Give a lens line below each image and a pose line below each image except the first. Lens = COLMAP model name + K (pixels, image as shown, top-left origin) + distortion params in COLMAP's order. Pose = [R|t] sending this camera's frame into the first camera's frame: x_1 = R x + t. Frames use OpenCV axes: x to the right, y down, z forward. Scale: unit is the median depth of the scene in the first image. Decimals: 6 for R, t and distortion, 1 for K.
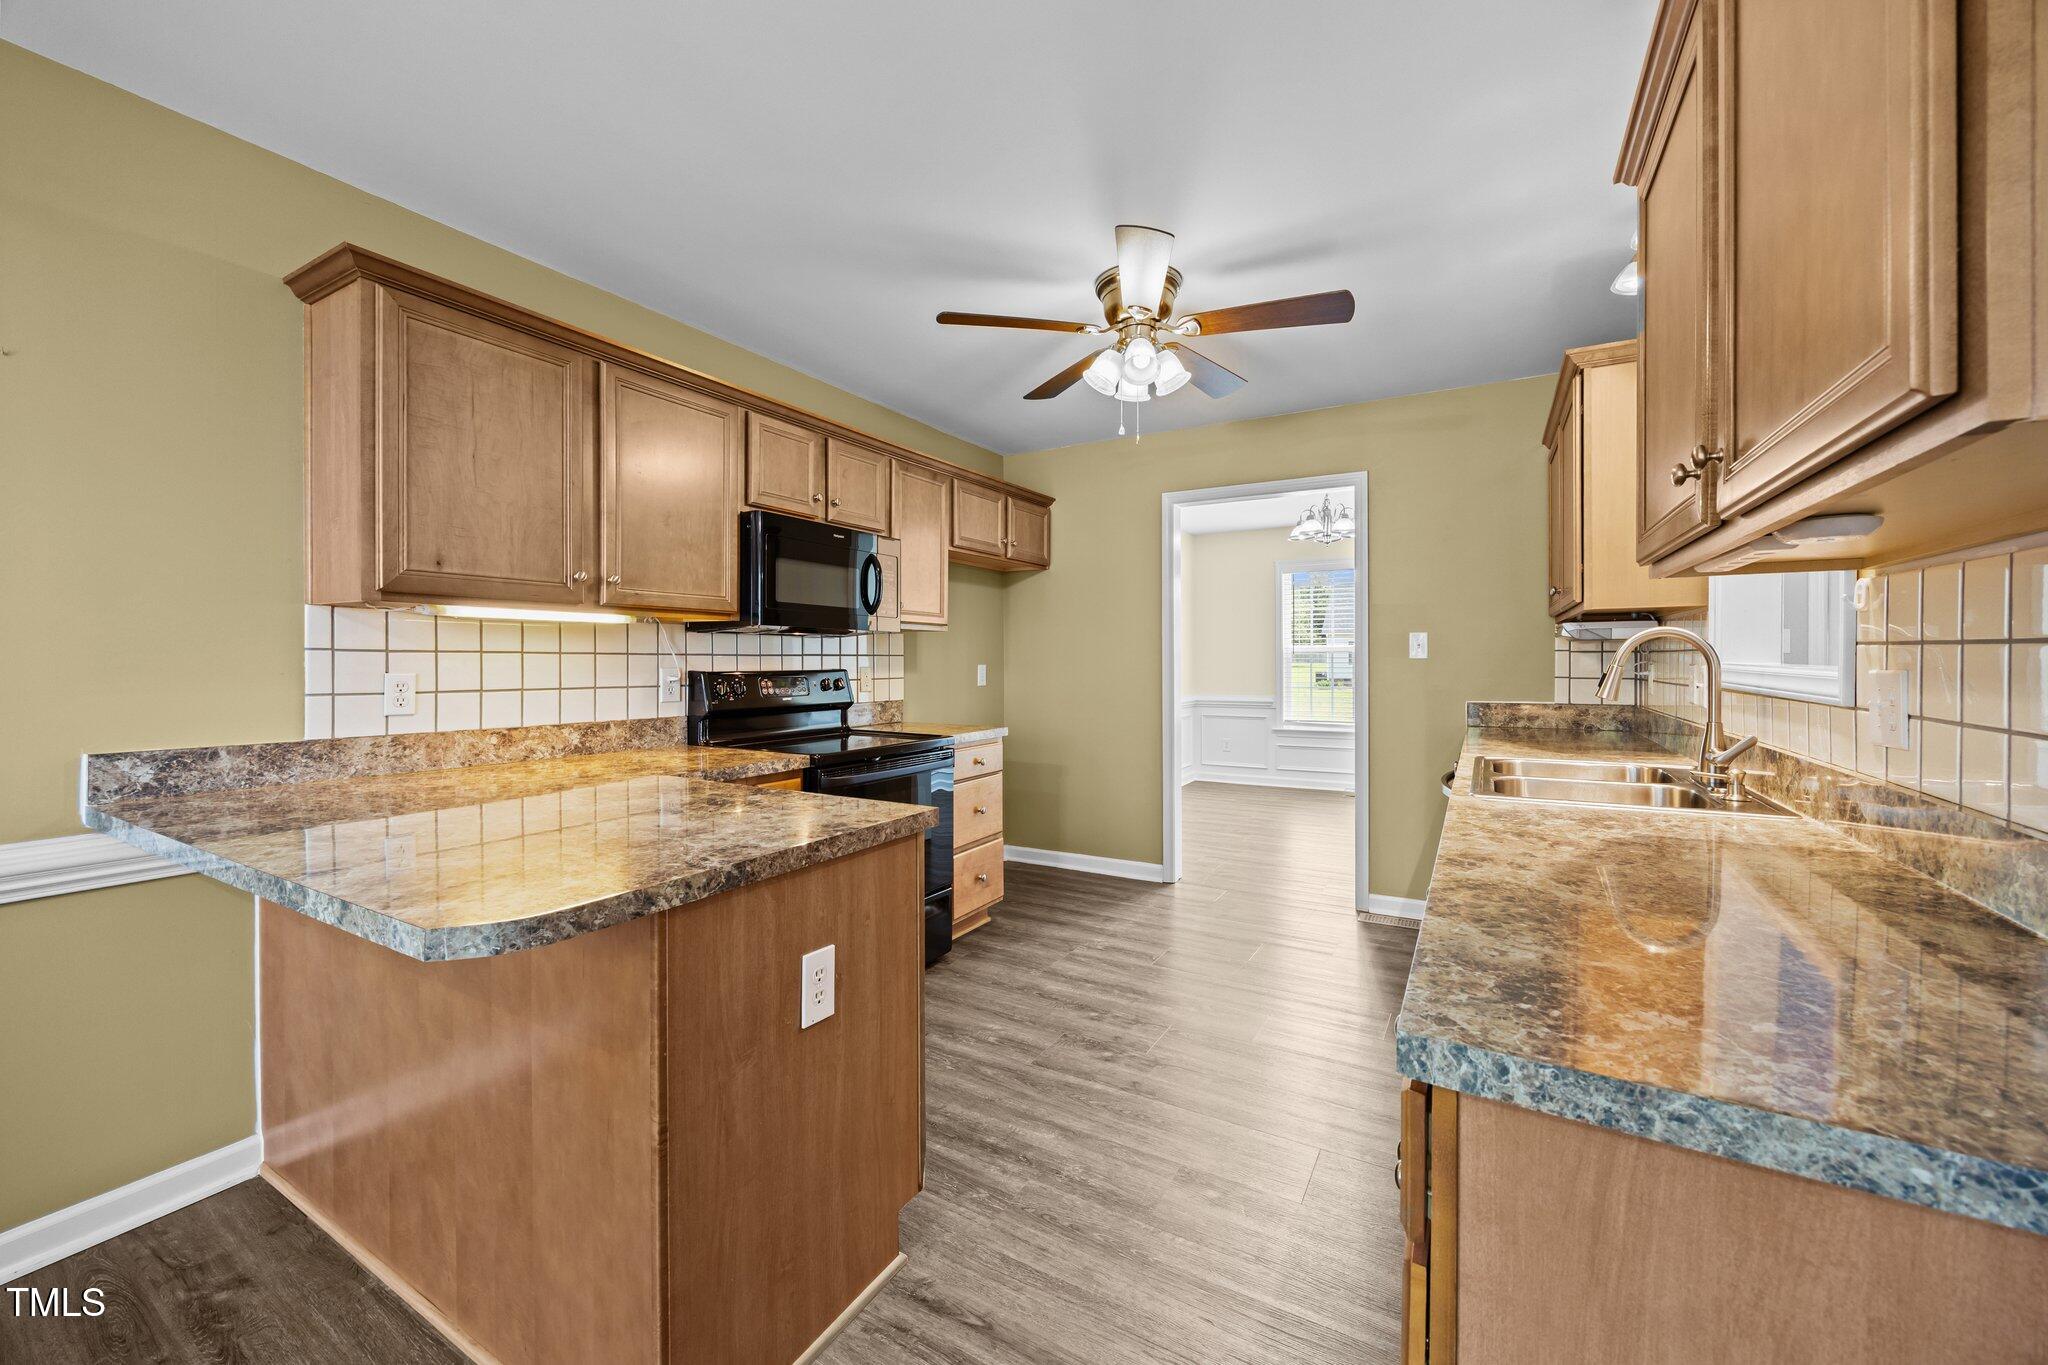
lens RADIAL K [[785.3, 0, 1037.8], [0, 785.3, 658.1], [0, 0, 1]] dist [-0.004752, 0.000987]
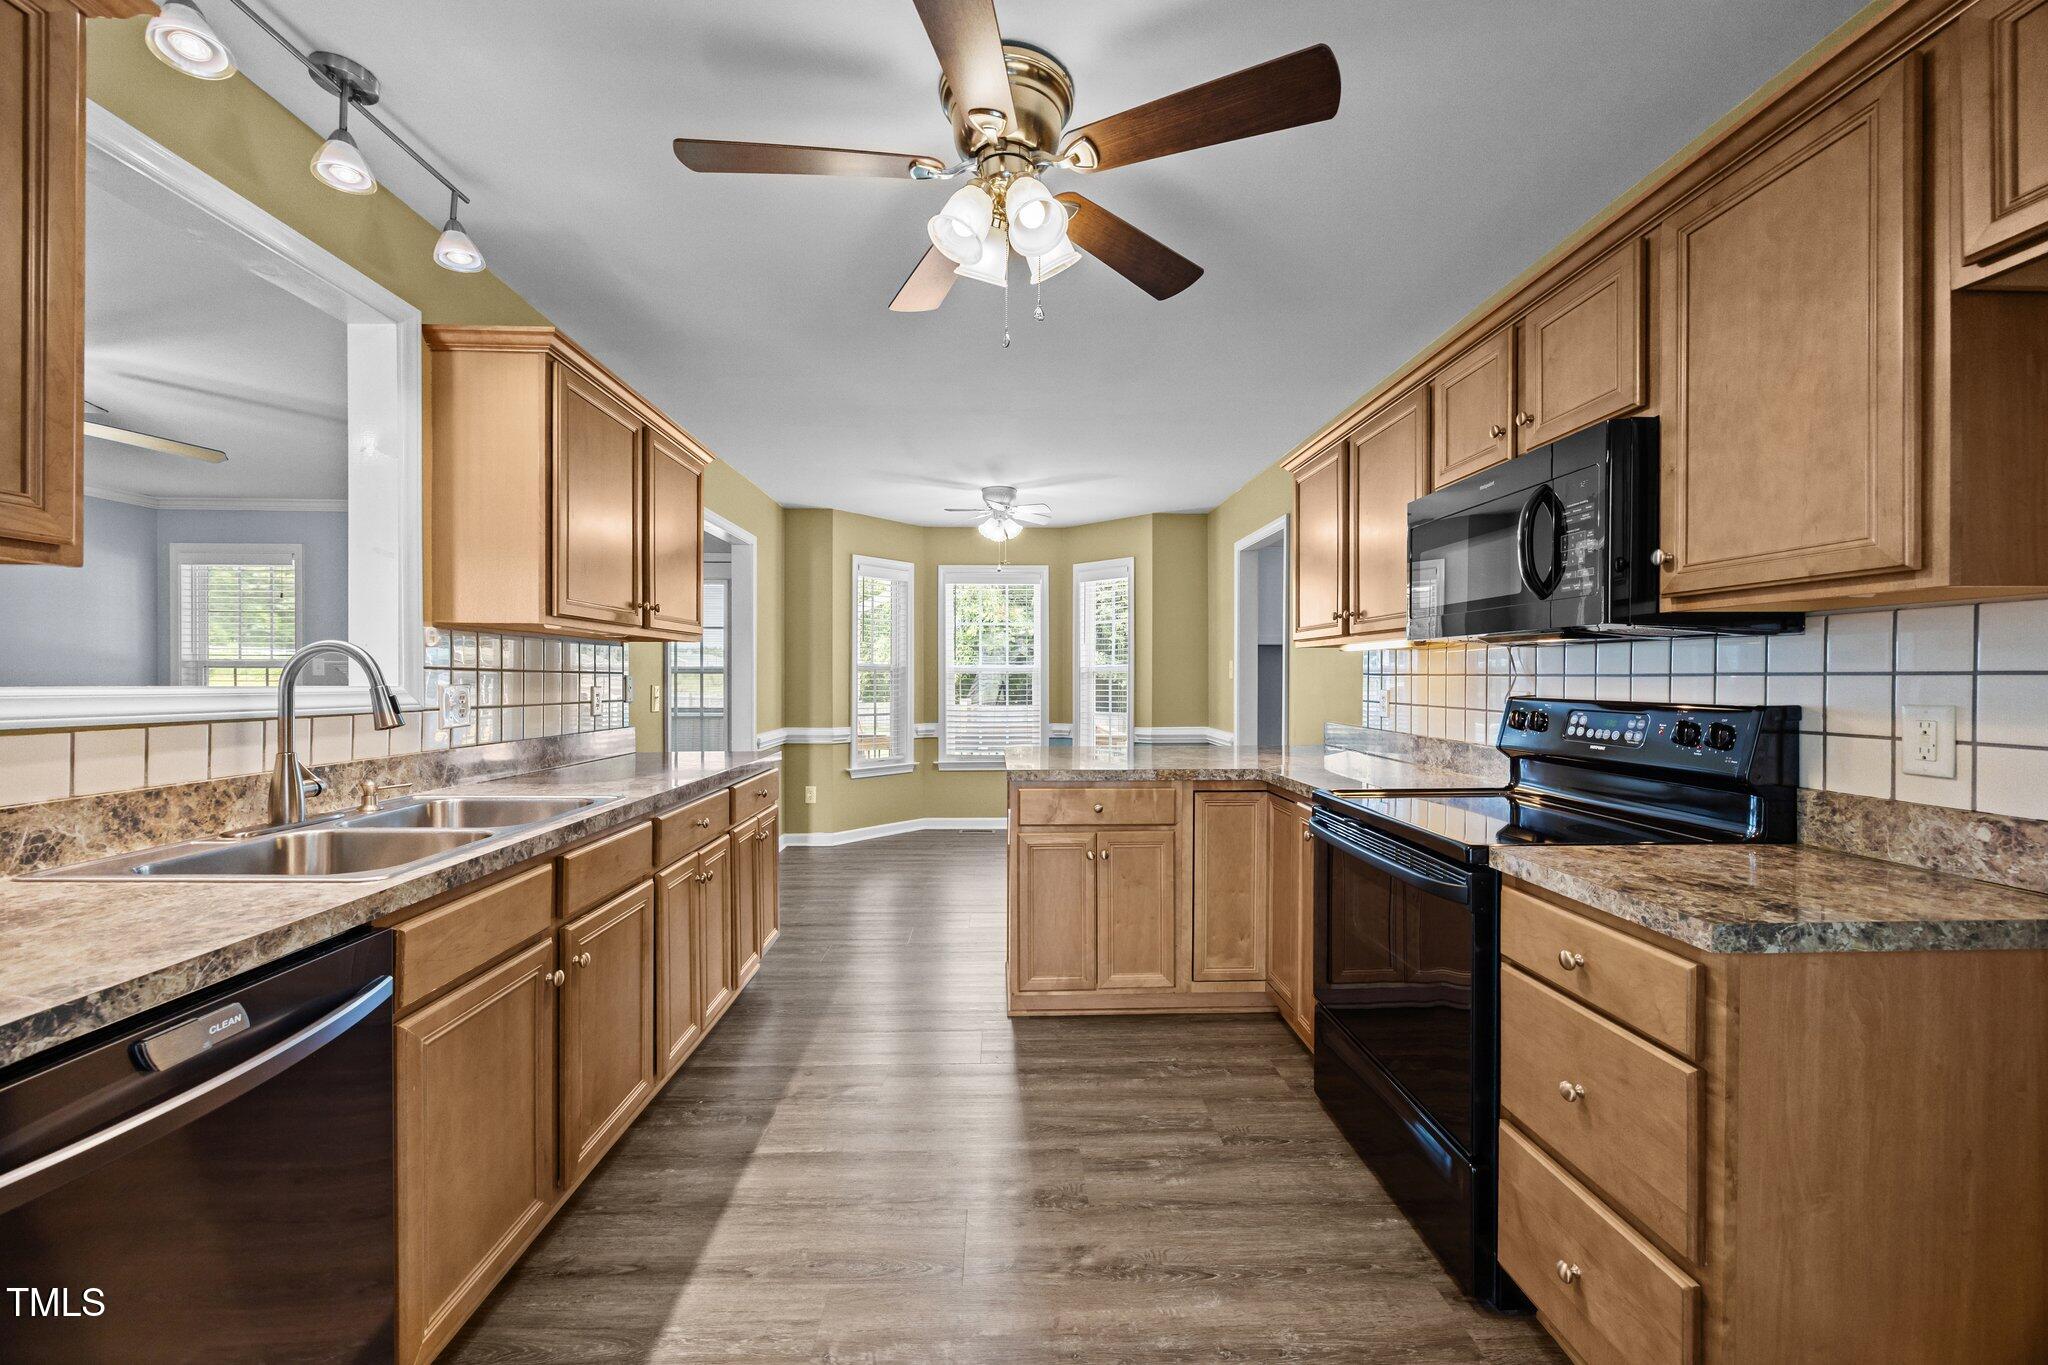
lens RADIAL K [[785.3, 0, 1029.1], [0, 785.3, 680.2], [0, 0, 1]] dist [-0.004752, 0.000987]
pose [[-0.846210, 0.005290, -0.532823, 0.534149], [-0.000545, 0.999942, 0.010793, -0.008549], [0.532849, 0.009424, -0.846158, 1.832273]]
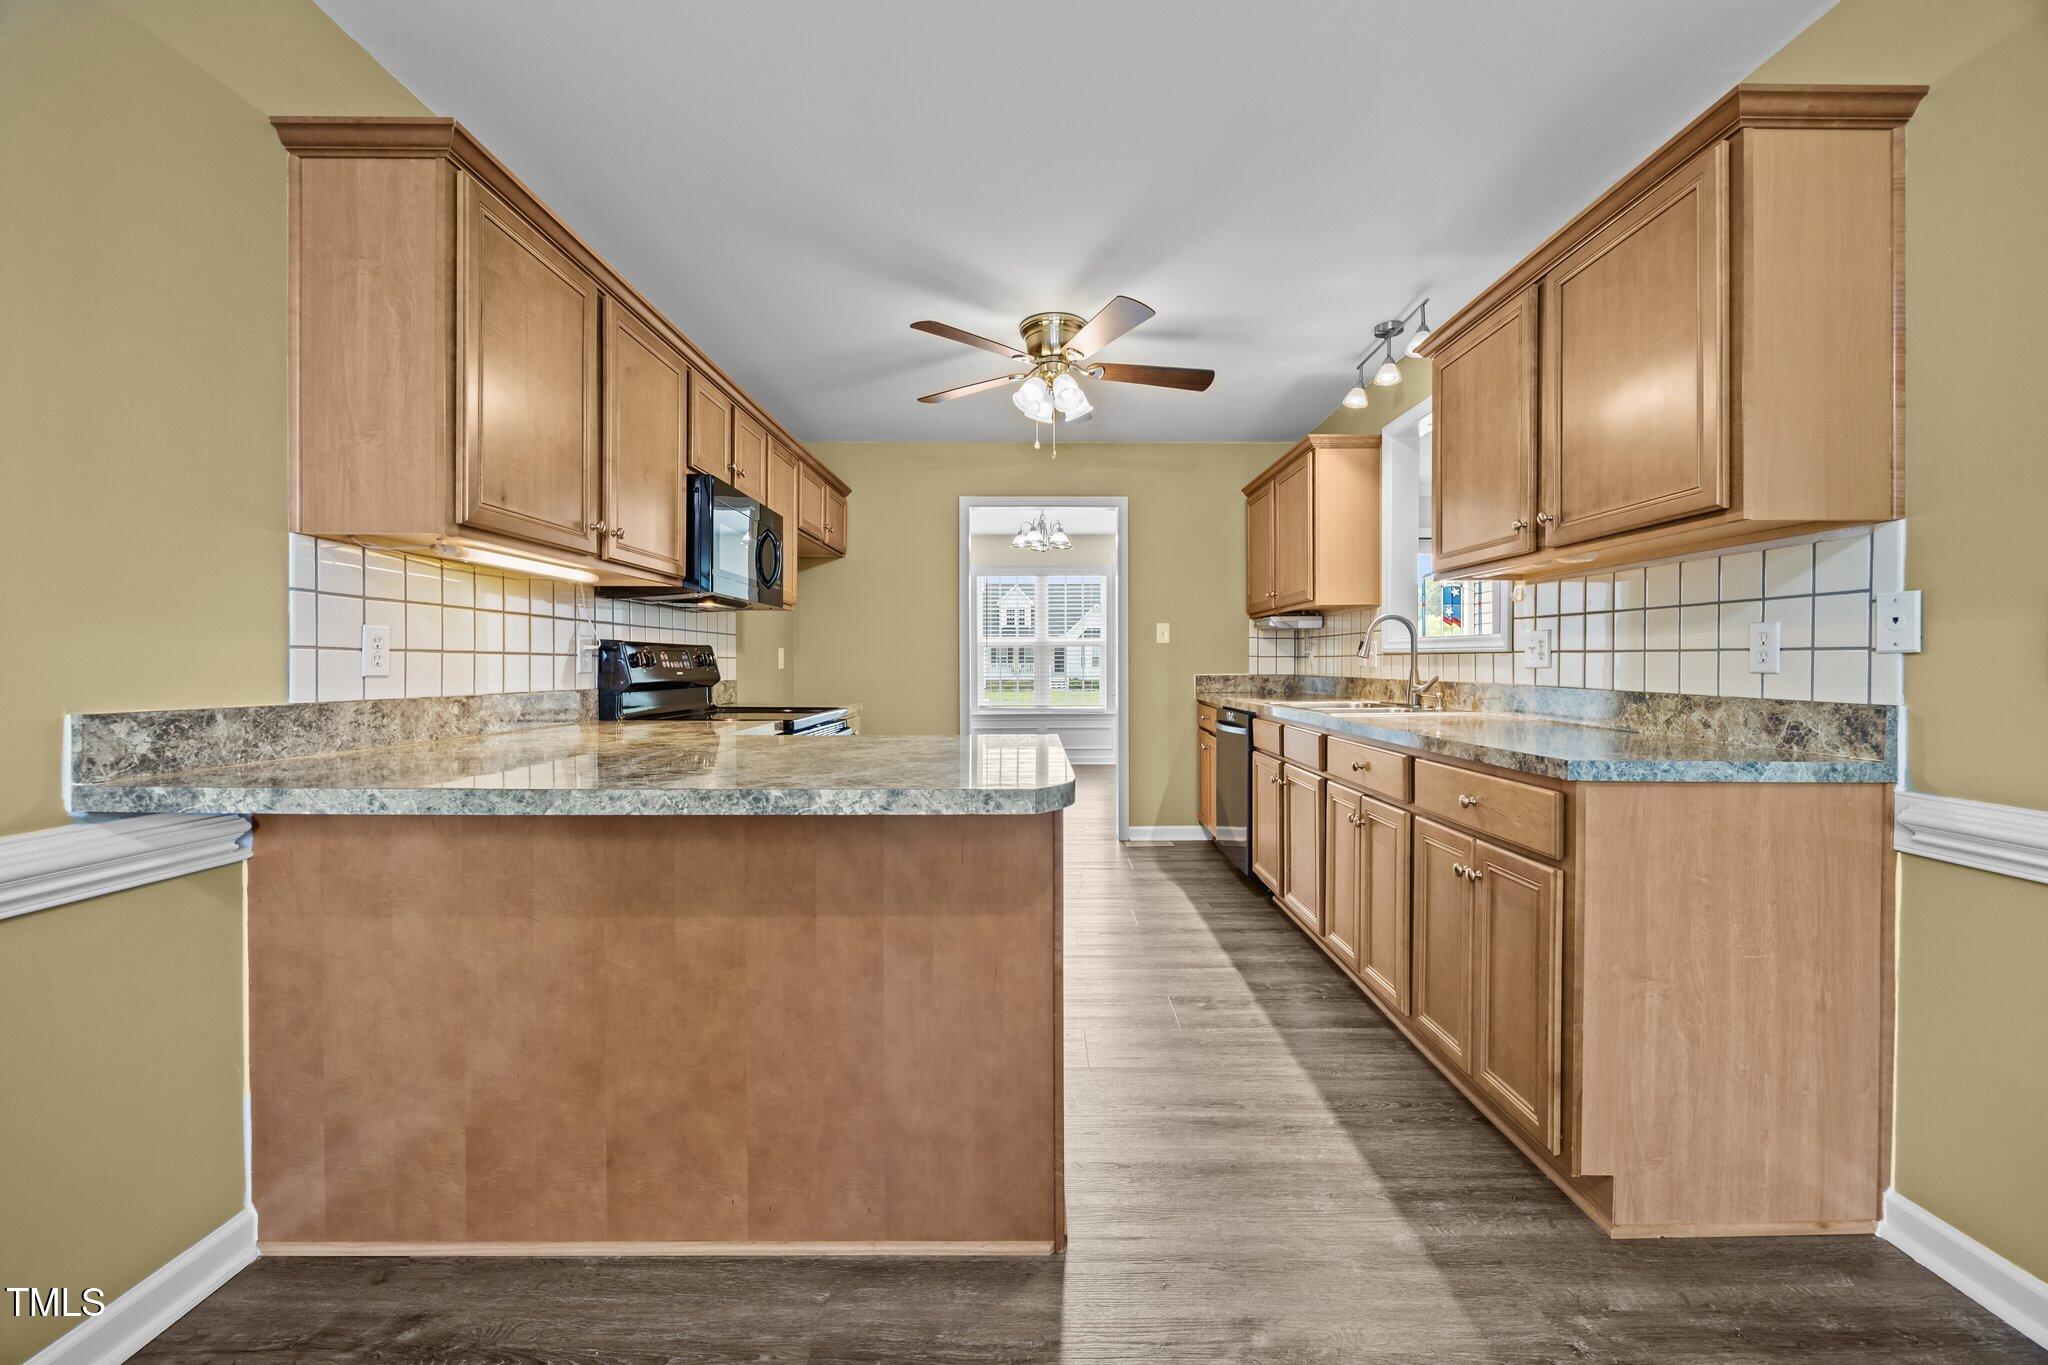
lens RADIAL K [[785.3, 0, 1037.2], [0, 785.3, 660.3], [0, 0, 1]] dist [-0.004752, 0.000987]
pose [[0.864880, 0.001193, 0.501978, -0.604690], [0.000588, 0.999994, -0.003390, 0.056935], [-0.501979, 0.003227, 0.864874, -0.058619]]
